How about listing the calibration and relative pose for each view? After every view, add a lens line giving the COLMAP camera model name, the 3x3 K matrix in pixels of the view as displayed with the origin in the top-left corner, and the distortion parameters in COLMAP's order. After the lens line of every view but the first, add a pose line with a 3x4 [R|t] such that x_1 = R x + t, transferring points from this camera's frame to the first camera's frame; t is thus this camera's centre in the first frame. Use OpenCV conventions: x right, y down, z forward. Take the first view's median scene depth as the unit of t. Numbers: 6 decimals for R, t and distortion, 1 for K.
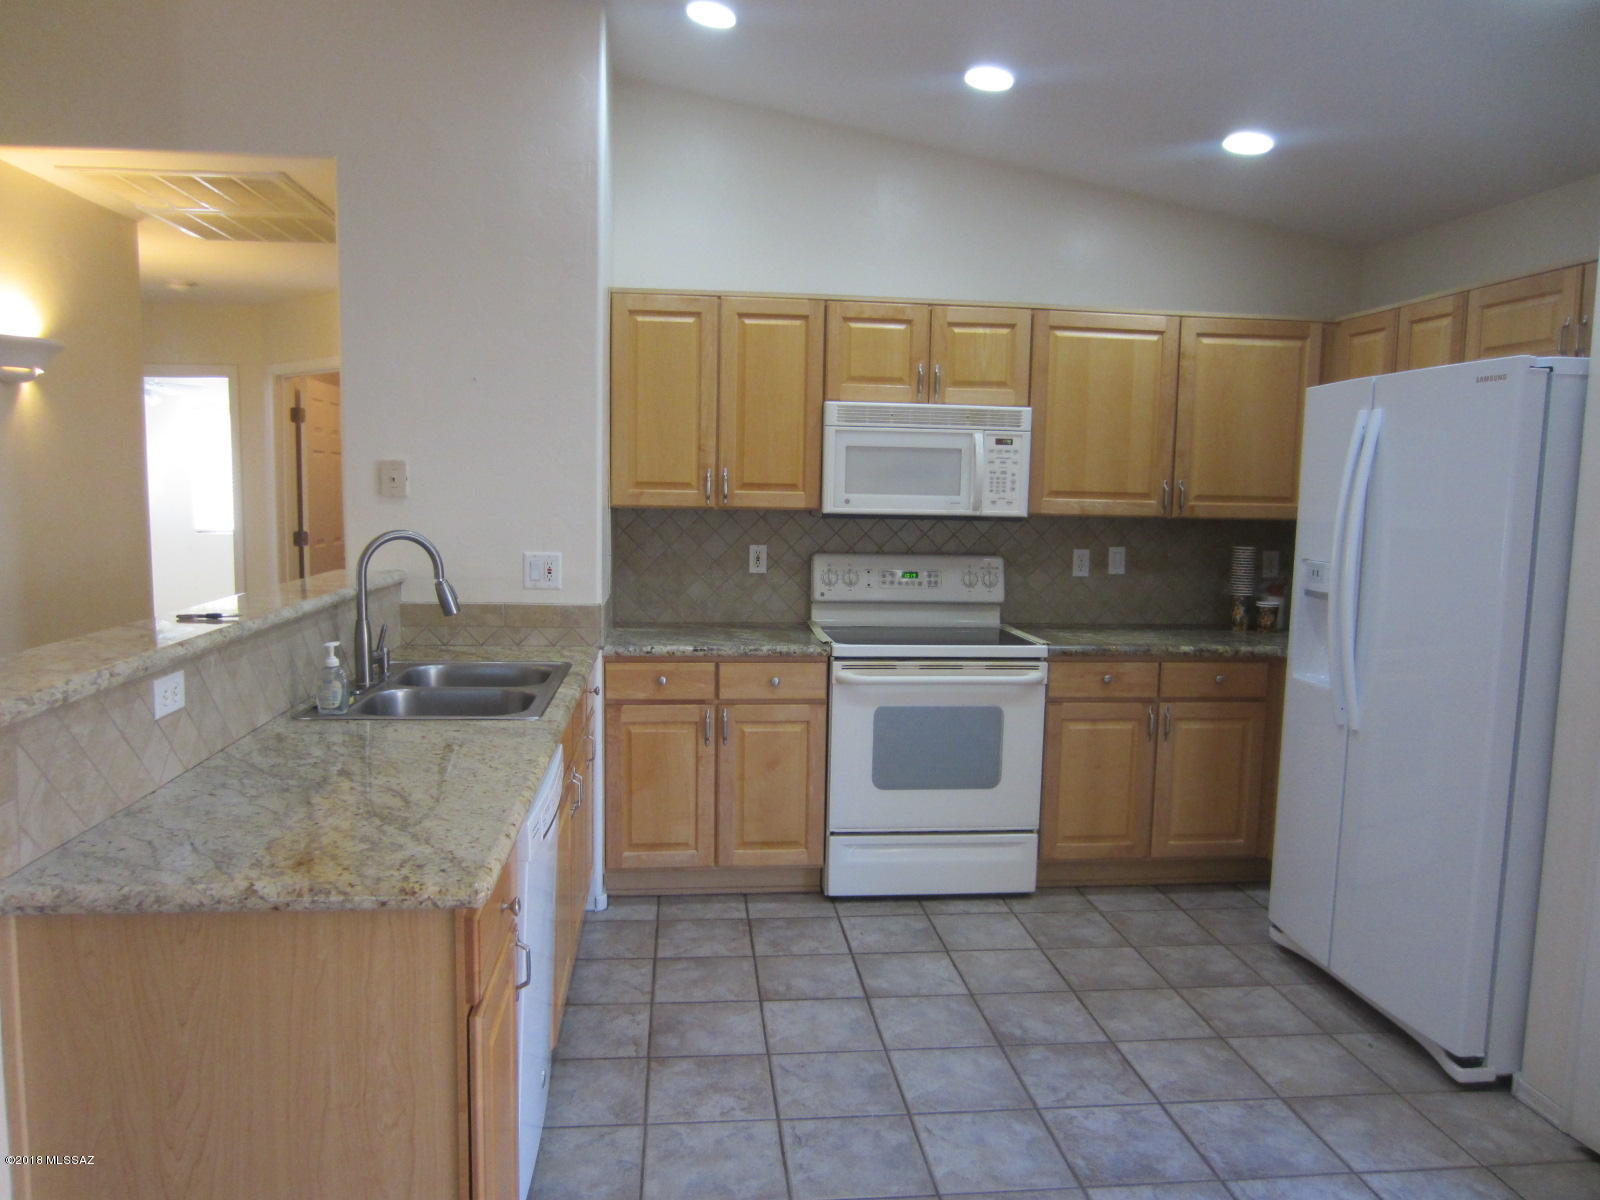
lens RADIAL K [[1124.4, 0, 797.7], [0, 1124.4, 601.8], [0, 0, 1]] dist [-0.006147, 0.001246]
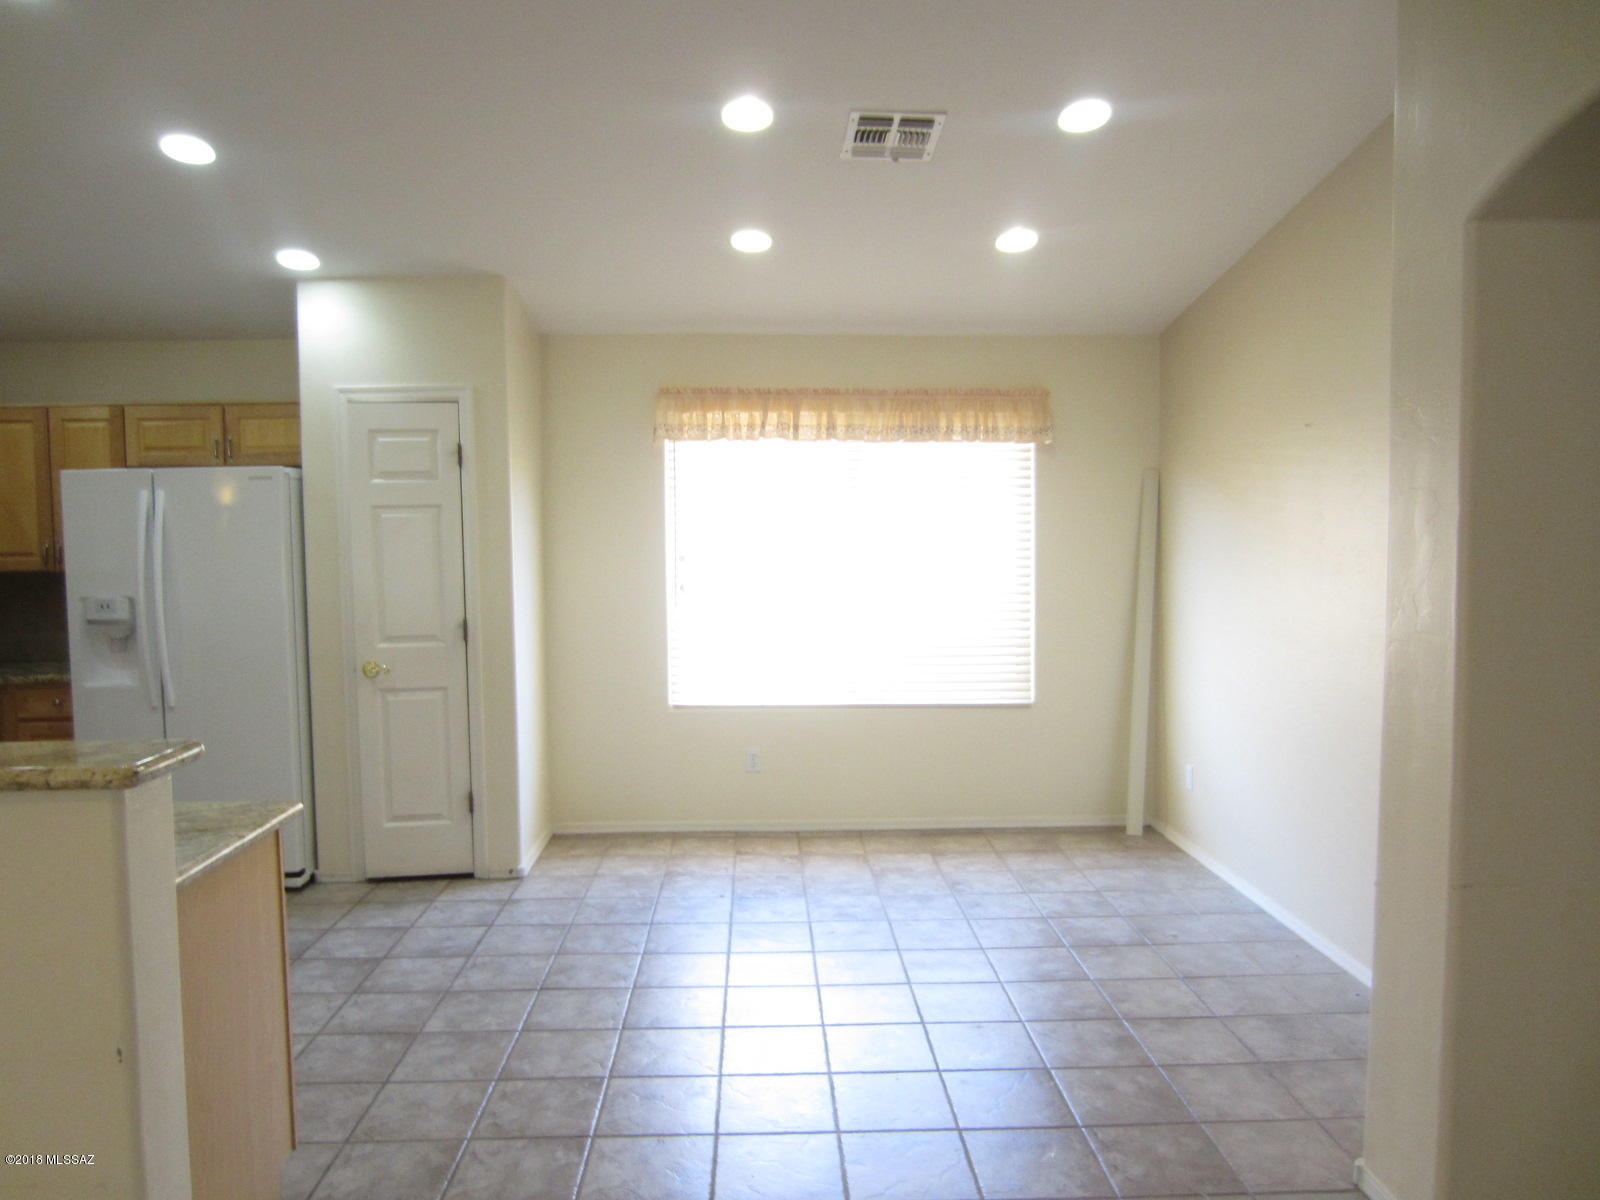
lens RADIAL K [[1124.4, 0, 790.4], [0, 1124.4, 597.1], [0, 0, 1]] dist [-0.006147, 0.001246]
pose [[0.072937, -0.079457, 0.994166, -0.832424], [0.119198, 0.990371, 0.070409, -0.032994], [-0.990188, 0.113367, 0.081705, 0.055967]]
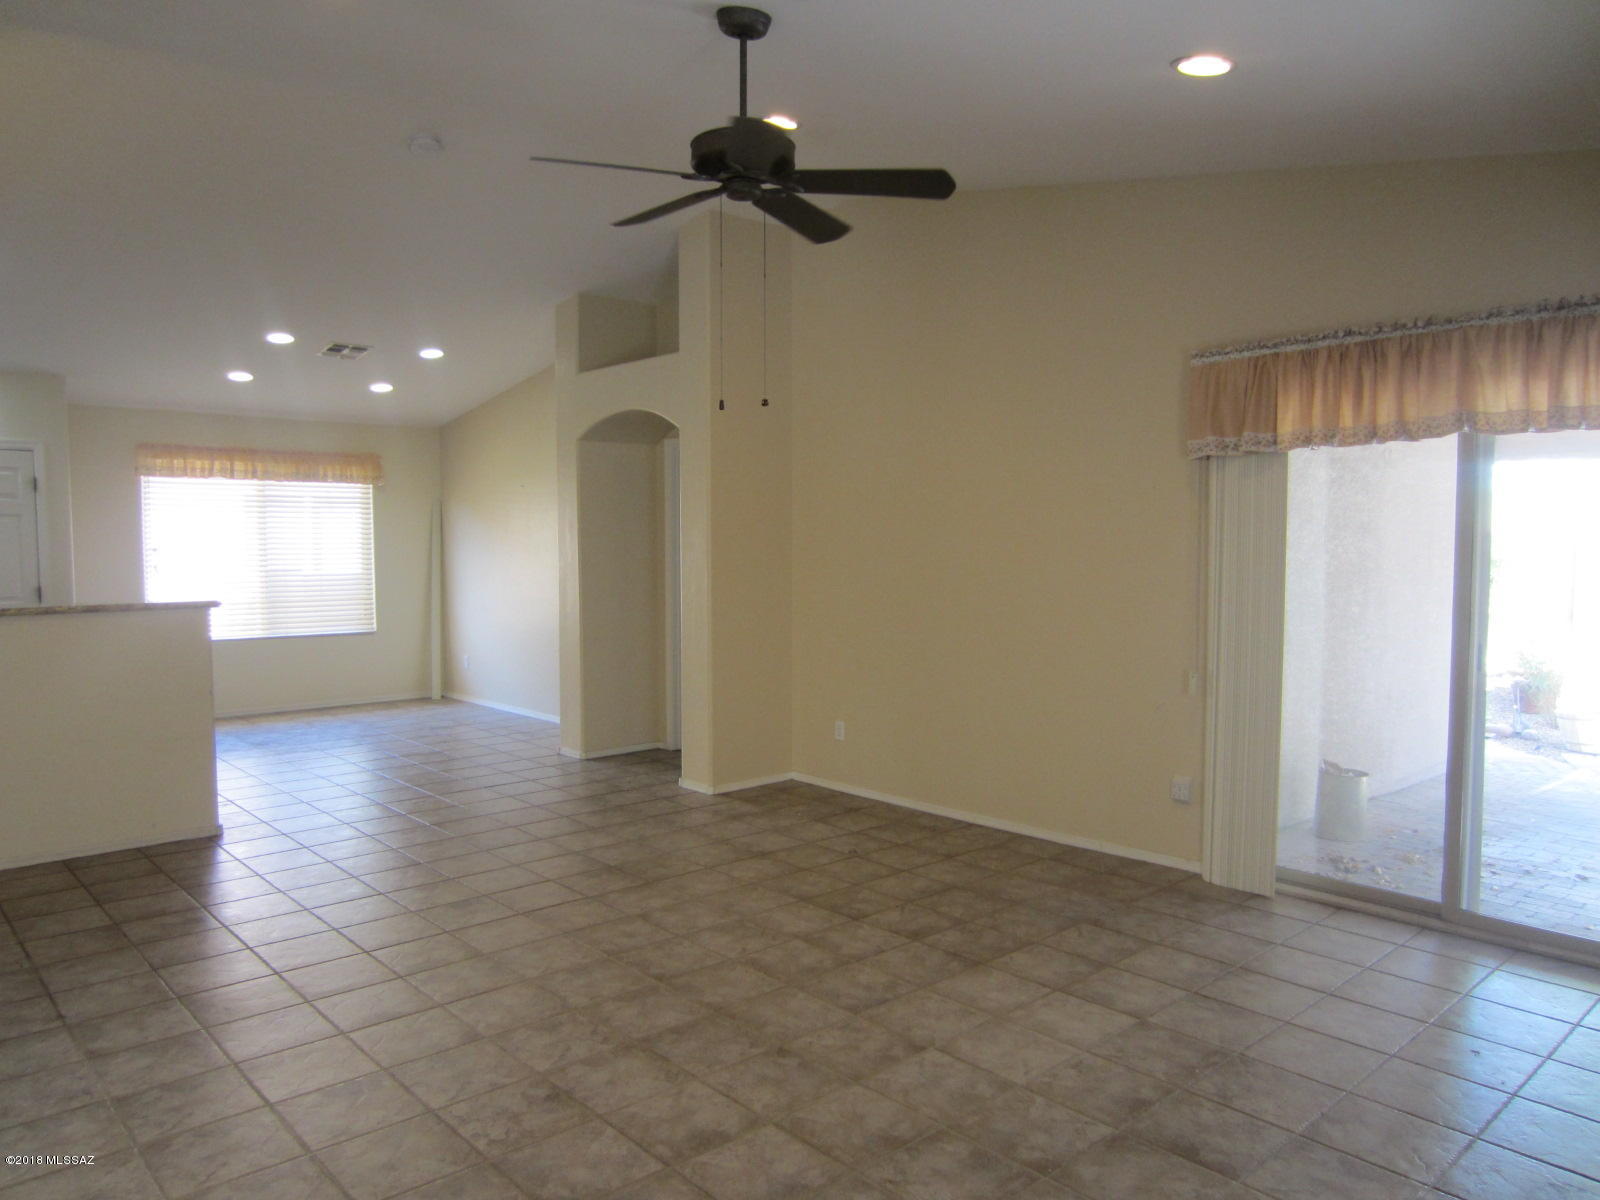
lens RADIAL K [[1124.4, 0, 794.7], [0, 1124.4, 600.6], [0, 0, 1]] dist [-0.006147, 0.001246]
pose [[-0.595217, -0.064105, 0.801004, -2.027056], [0.080005, 0.987132, 0.138451, -0.107804], [-0.799573, 0.146493, -0.582429, 0.612031]]
